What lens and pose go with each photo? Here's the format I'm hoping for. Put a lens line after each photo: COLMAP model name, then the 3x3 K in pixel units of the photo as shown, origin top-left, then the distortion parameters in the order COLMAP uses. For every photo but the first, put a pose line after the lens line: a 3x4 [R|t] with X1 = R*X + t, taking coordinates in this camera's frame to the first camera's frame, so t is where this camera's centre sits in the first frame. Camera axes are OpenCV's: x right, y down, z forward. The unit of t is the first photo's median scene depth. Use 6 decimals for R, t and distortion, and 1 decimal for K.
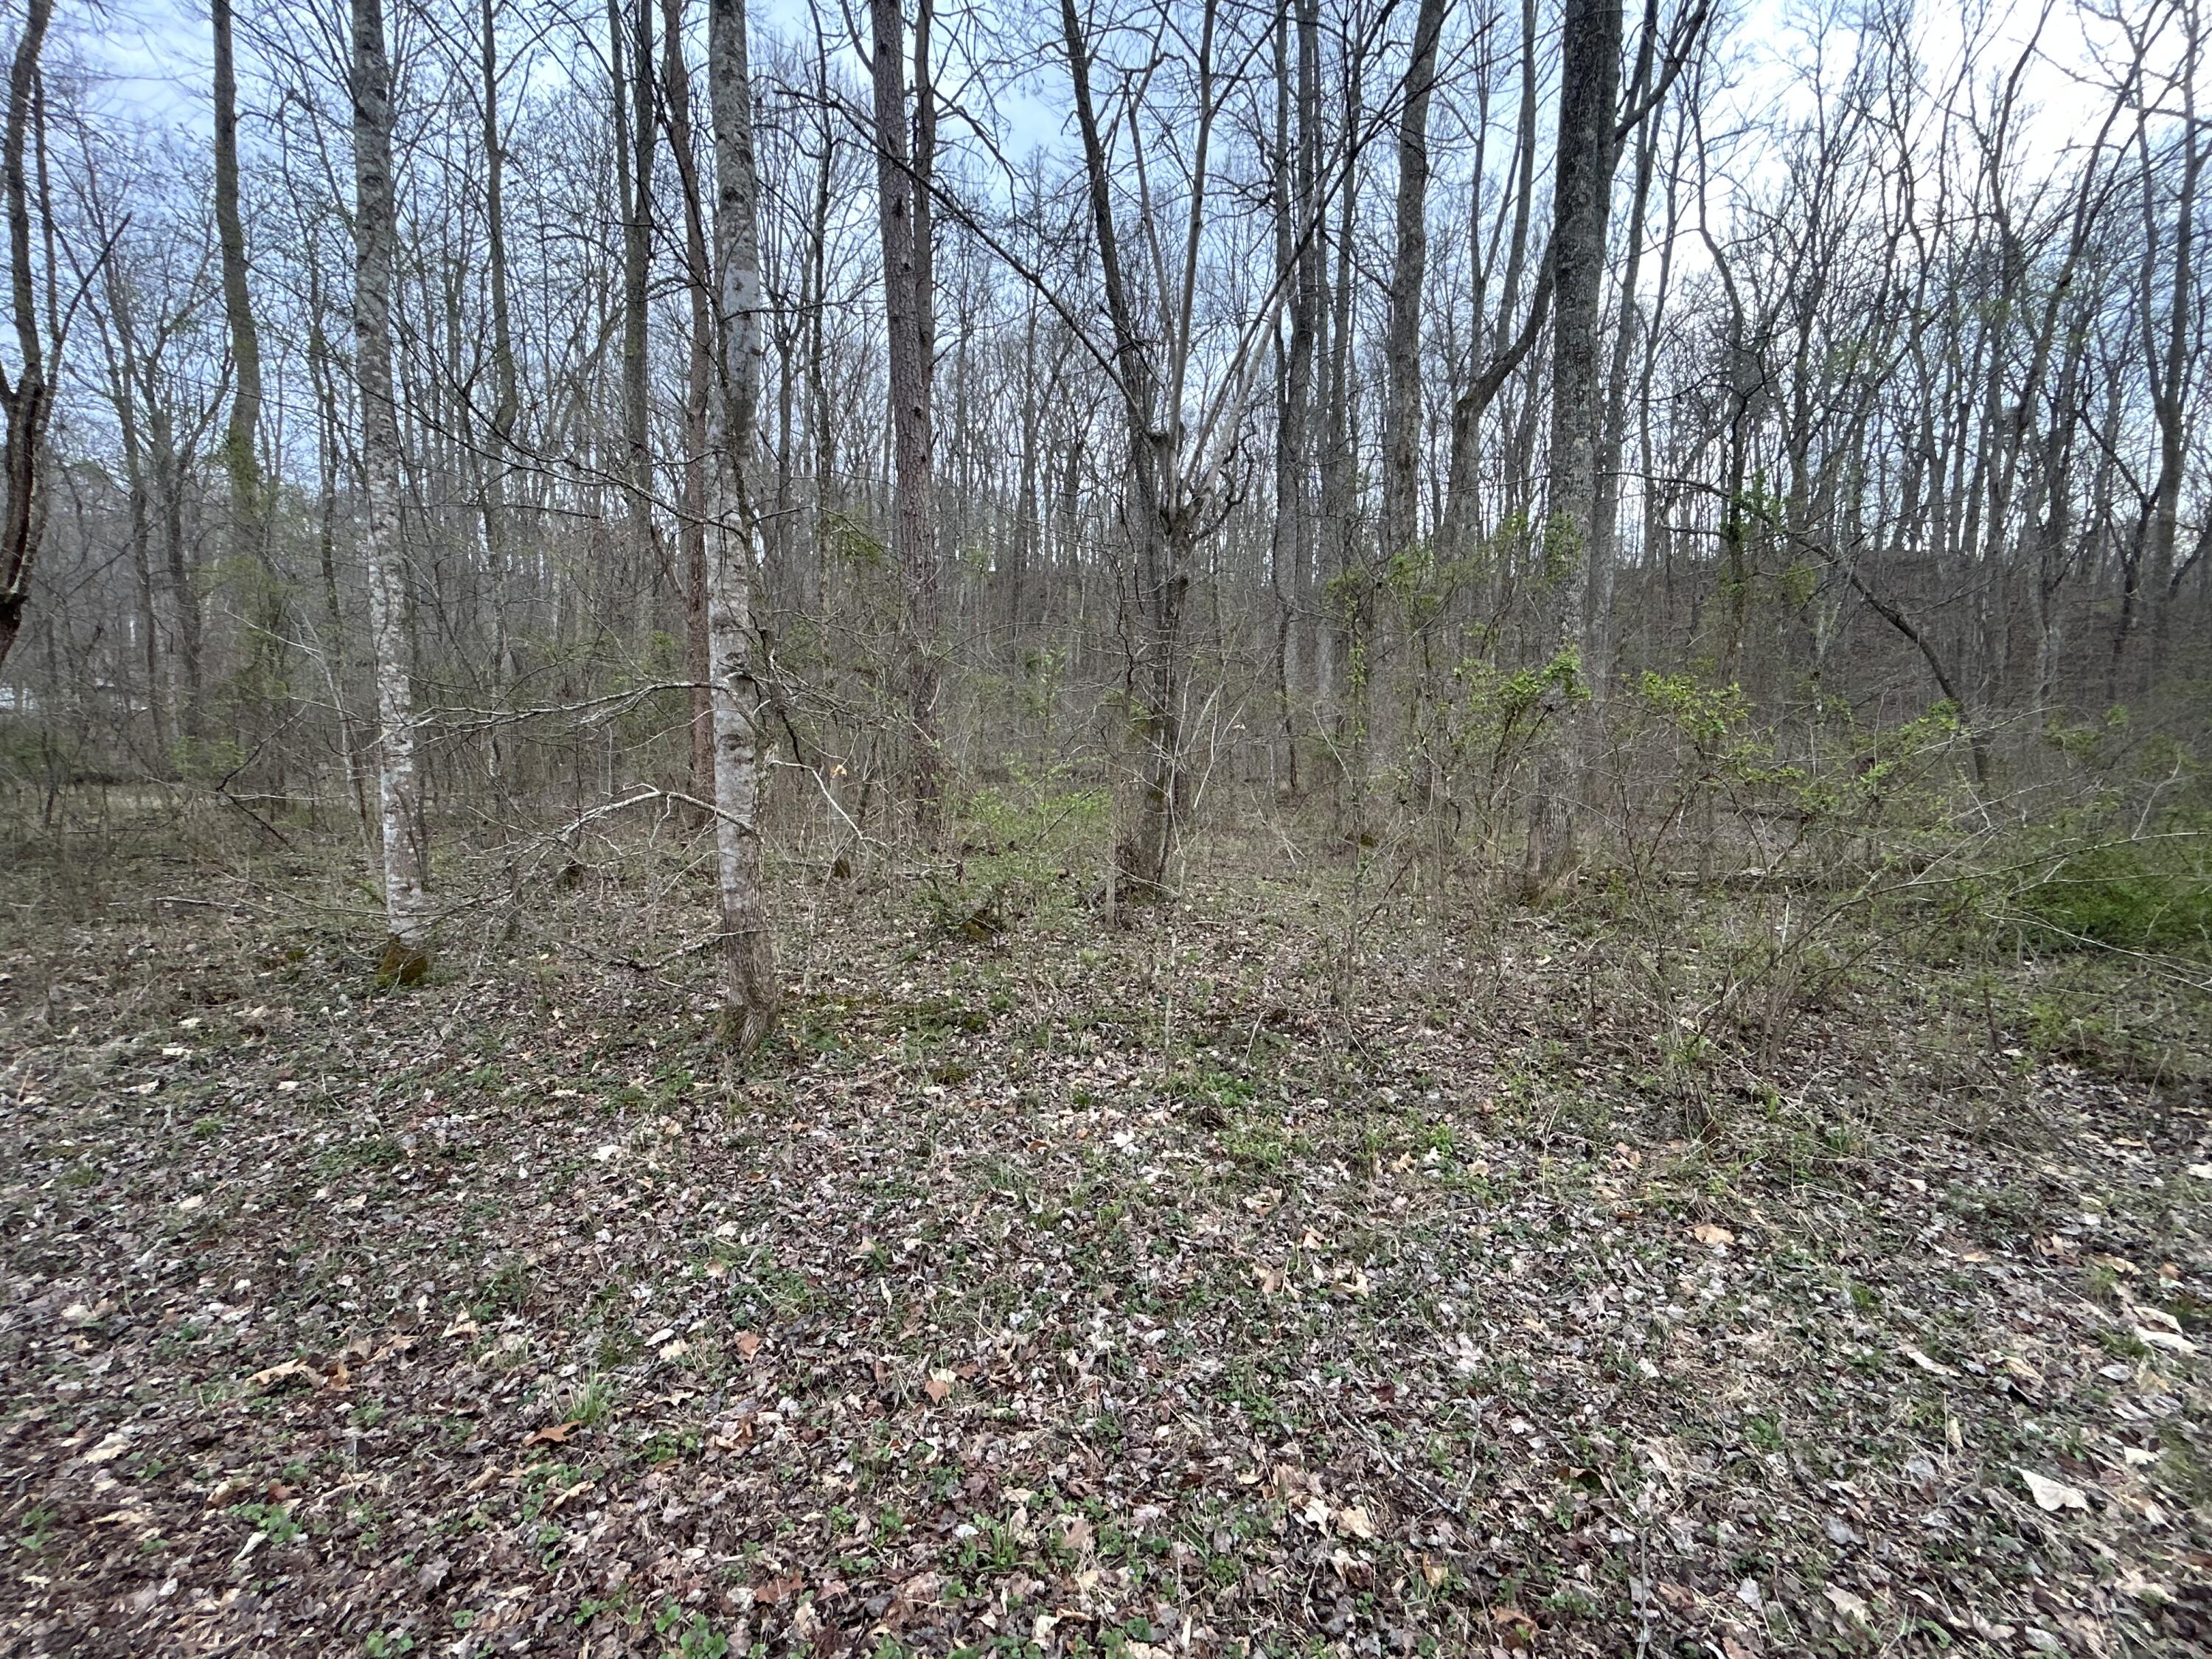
lens RADIAL K [[983.7, 0, 1102.1], [0, 983.7, 827.0], [0, 0, 1]] dist [0.001209, 0.000014]
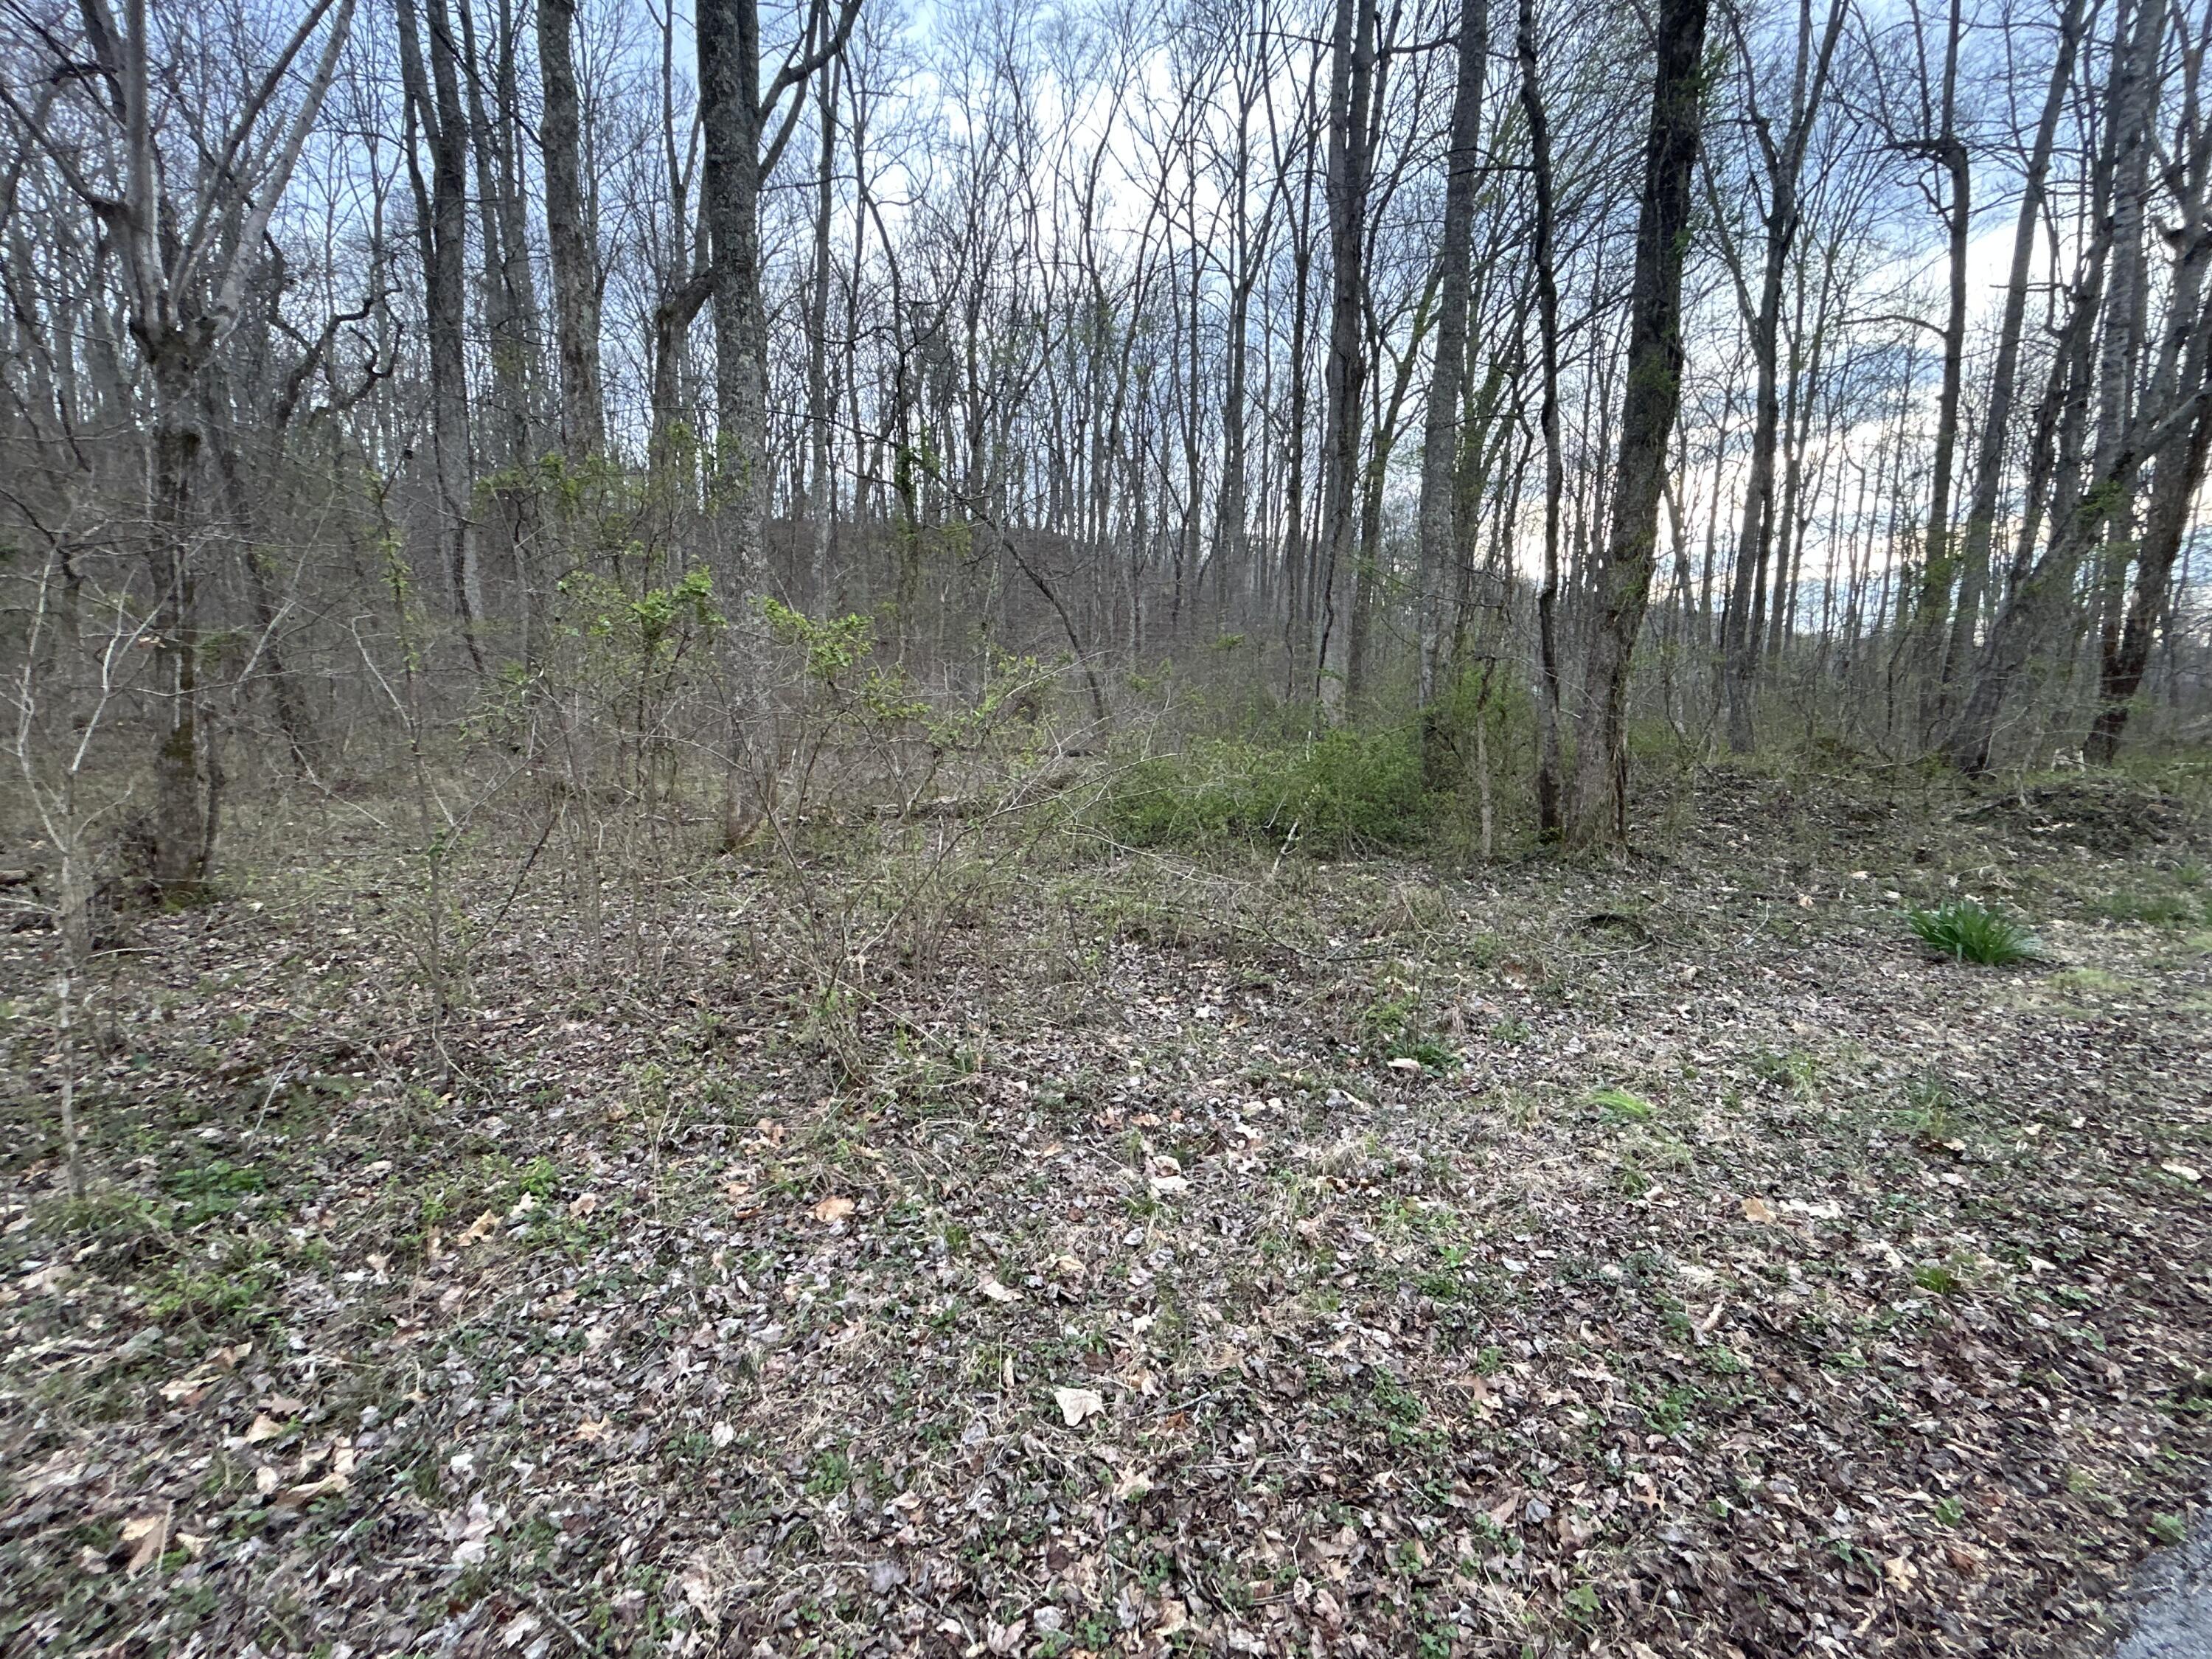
lens RADIAL K [[983.7, 0, 1102.9], [0, 983.7, 831.3], [0, 0, 1]] dist [0.001209, 0.000014]
pose [[0.750475, -0.089699, 0.654783, 0.157763], [0.048714, 0.995560, 0.080549, -0.000531], [-0.659101, -0.028552, 0.751512, 0.098392]]
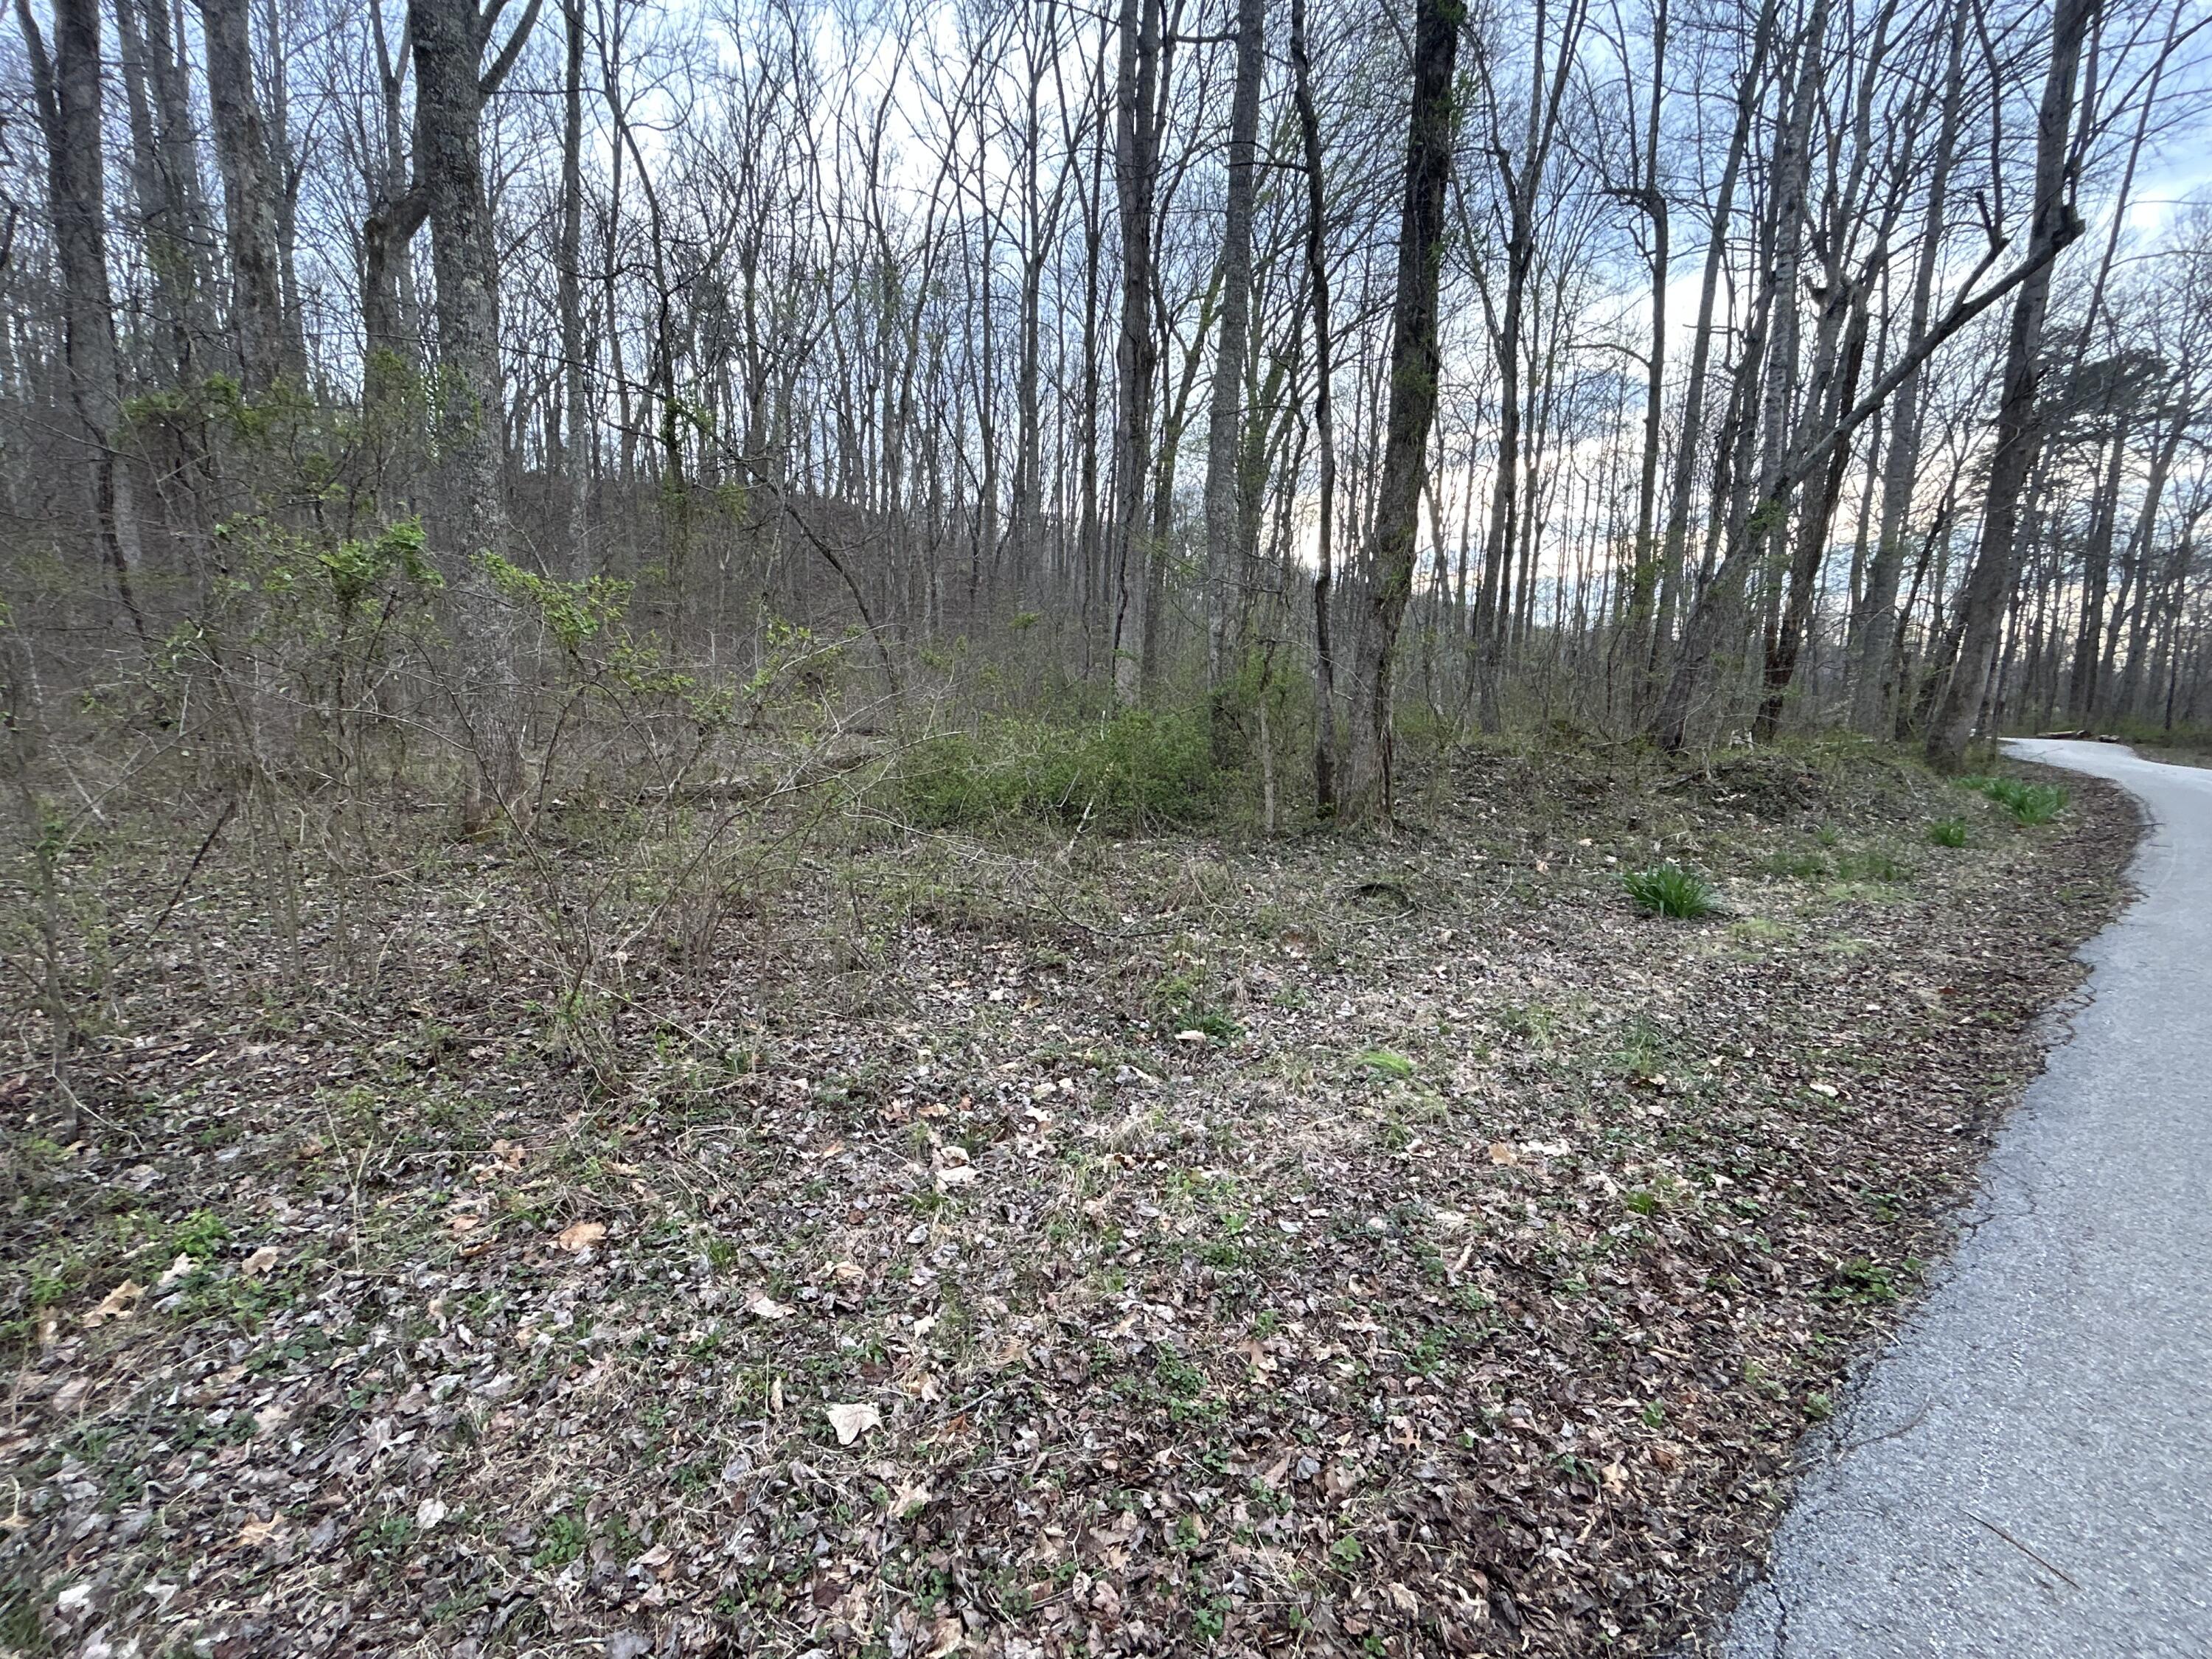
lens RADIAL K [[983.7, 0, 1104.7], [0, 983.7, 834.4], [0, 0, 1]] dist [0.001209, 0.000014]
pose [[0.602438, -0.117983, 0.789398, 0.180155], [0.045090, 0.992466, 0.113922, 0.001254], [-0.796891, -0.033037, 0.603219, 0.102099]]
